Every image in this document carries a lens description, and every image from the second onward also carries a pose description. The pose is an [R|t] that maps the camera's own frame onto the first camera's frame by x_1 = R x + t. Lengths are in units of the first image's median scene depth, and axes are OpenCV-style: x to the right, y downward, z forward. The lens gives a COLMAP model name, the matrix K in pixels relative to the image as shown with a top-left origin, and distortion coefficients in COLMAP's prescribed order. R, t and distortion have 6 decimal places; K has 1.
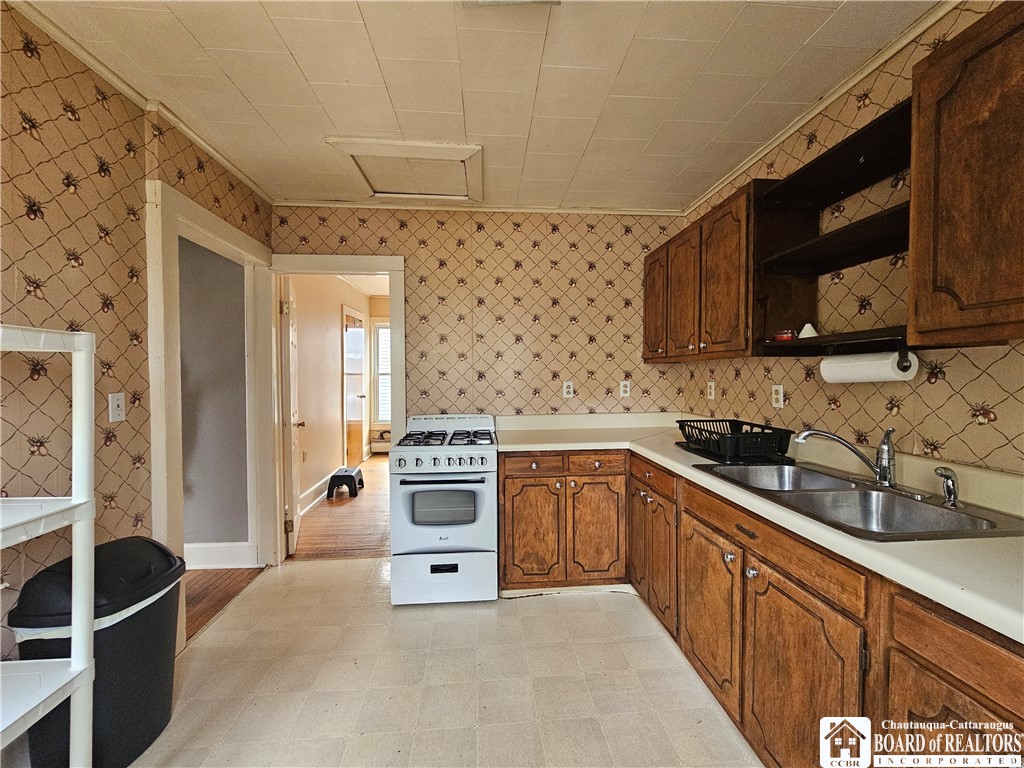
lens RADIAL K [[419.3, 0, 517.1], [0, 419.3, 387.6], [0, 0, 1]] dist [-0.000238, -0.000360]
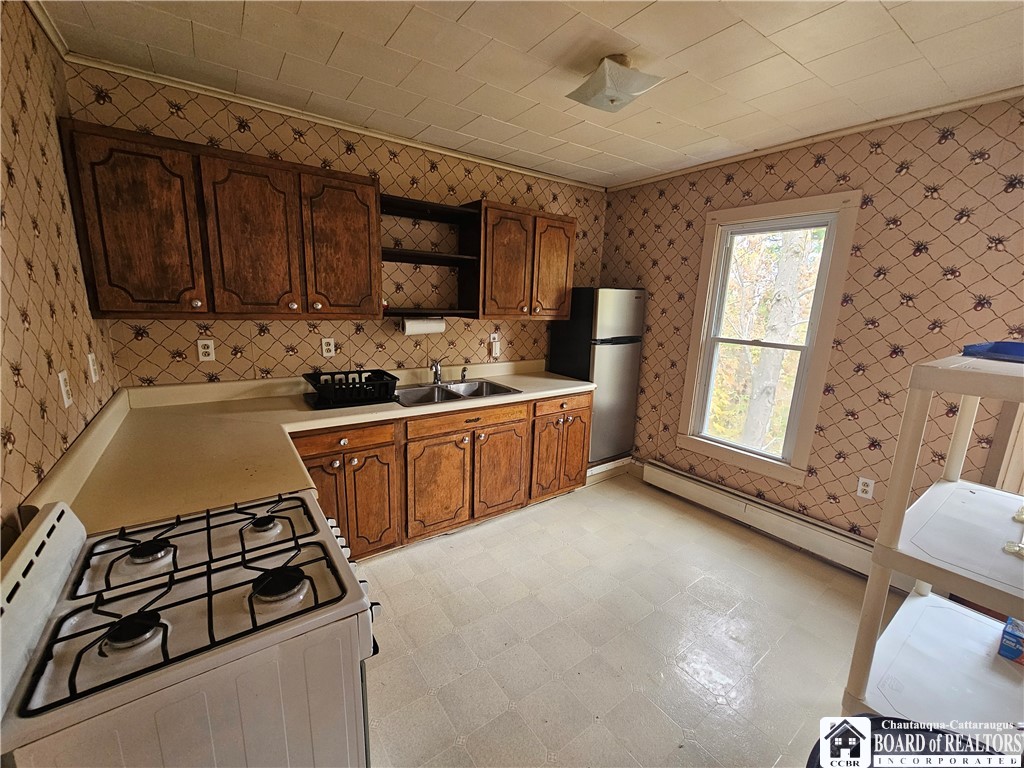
lens RADIAL K [[419.3, 0, 517.1], [0, 419.3, 387.6], [0, 0, 1]] dist [-0.000238, -0.000360]
pose [[-0.514507, -0.196248, 0.834727, -0.647967], [-0.010579, 0.974837, 0.222667, -0.130247], [-0.857421, 0.105733, -0.503636, 1.042321]]
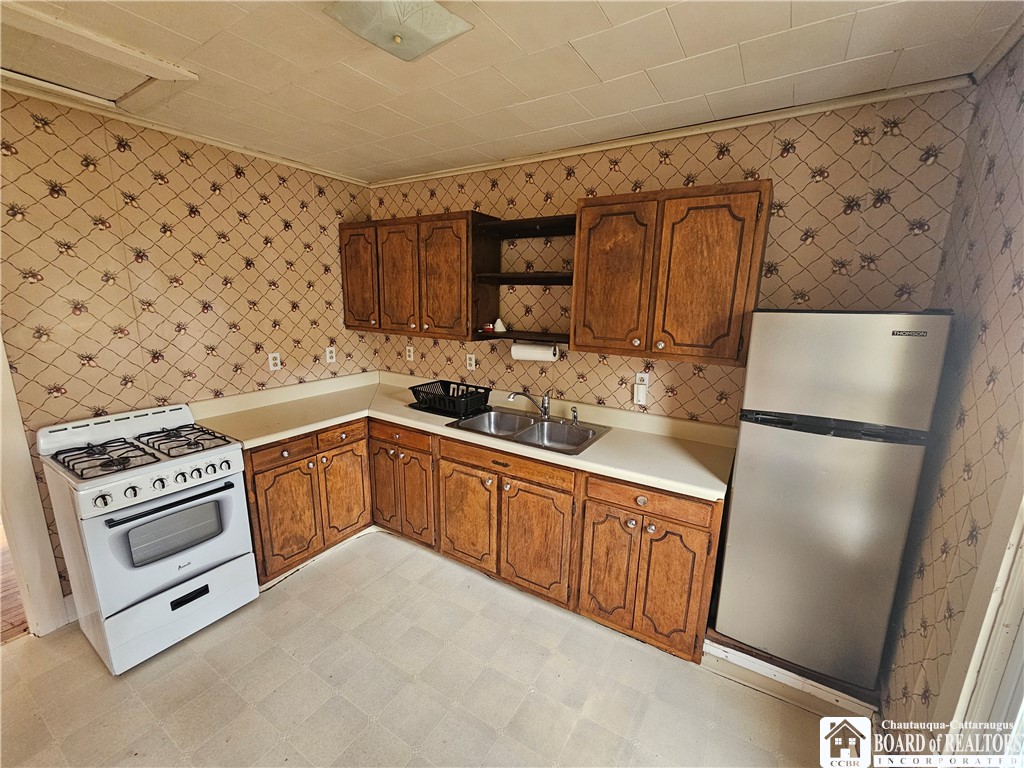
lens RADIAL K [[419.3, 0, 517.1], [0, 419.3, 387.6], [0, 0, 1]] dist [-0.000238, -0.000360]
pose [[0.598107, -0.150949, 0.787072, -0.382783], [-0.003027, 0.981669, 0.190571, -0.150747], [-0.801410, -0.116364, 0.586687, 0.019820]]
